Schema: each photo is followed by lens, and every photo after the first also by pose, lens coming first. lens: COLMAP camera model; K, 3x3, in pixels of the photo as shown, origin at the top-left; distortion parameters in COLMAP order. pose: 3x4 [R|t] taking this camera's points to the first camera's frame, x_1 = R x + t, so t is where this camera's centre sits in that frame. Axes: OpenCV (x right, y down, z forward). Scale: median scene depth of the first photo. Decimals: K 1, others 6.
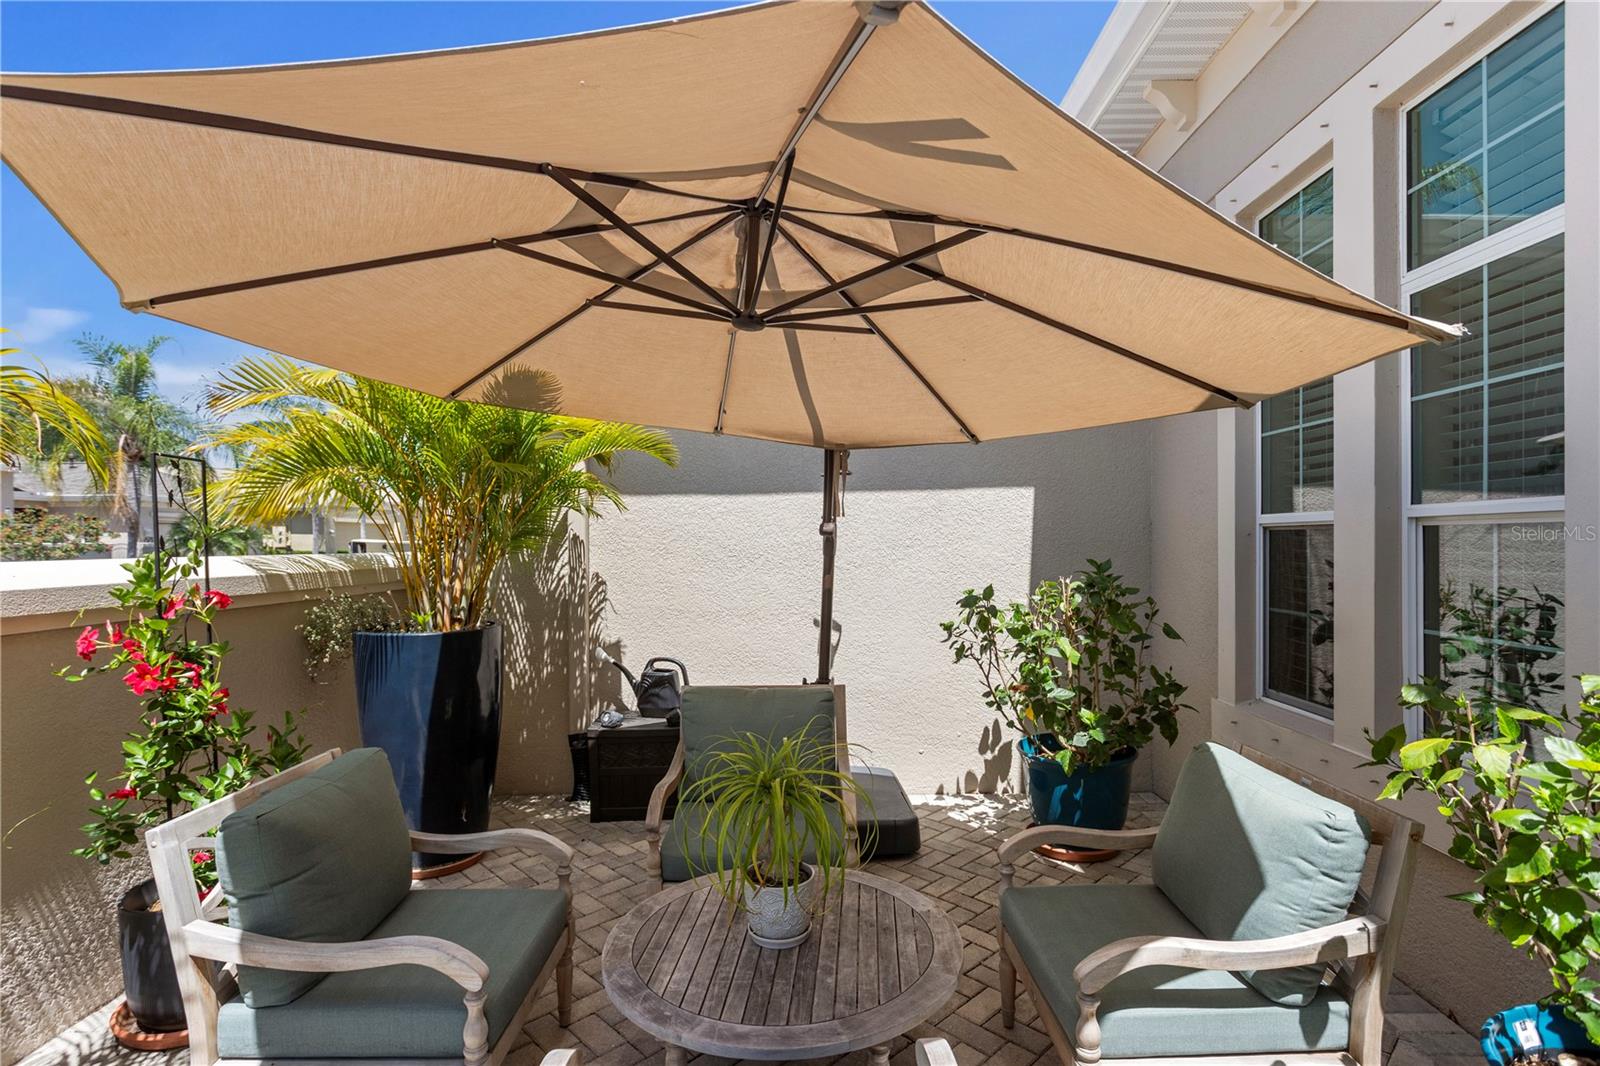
lens RADIAL K [[807.5, 0, 800.3], [0, 807.5, 504.5], [0, 0, 1]] dist [-0.002087, 0.000118]
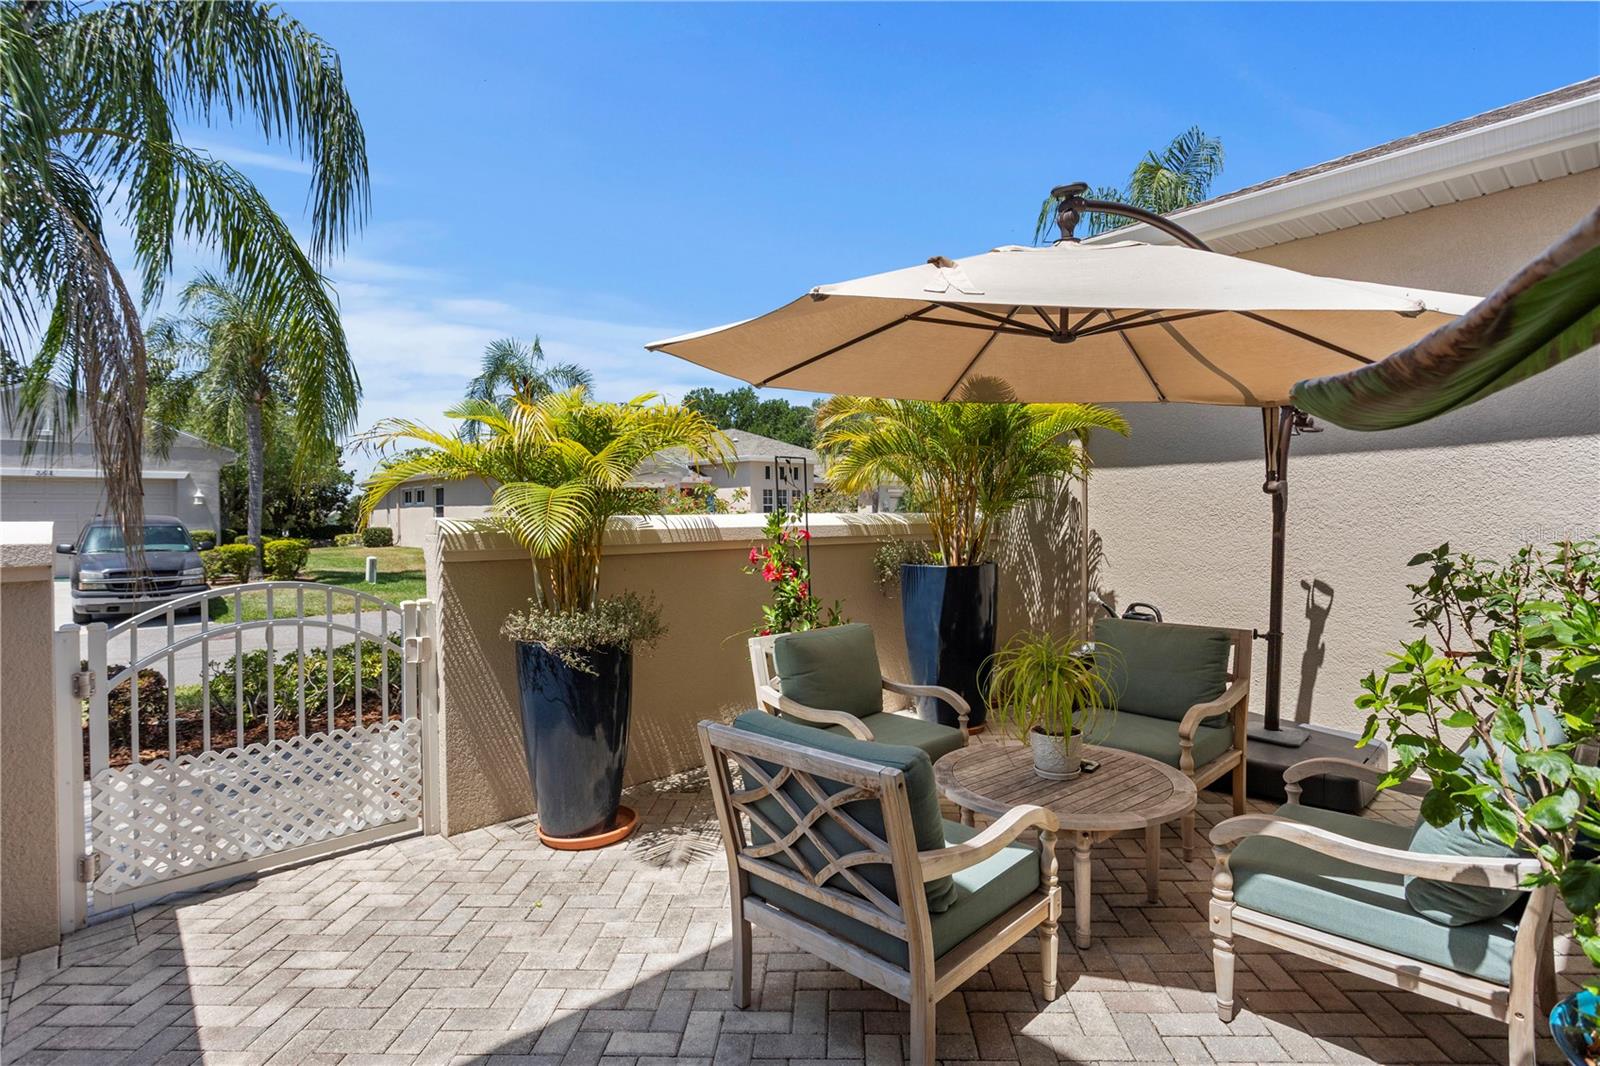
lens RADIAL K [[782.5, 0, 797.6], [0, 782.5, 526.0], [0, 0, 1]] dist [-0.009801, 0.002612]
pose [[0.678509, 0.005856, -0.734568, 0.401130], [0.039113, 0.998262, 0.044086, 0.014561], [0.733550, -0.058644, 0.677101, -0.138287]]
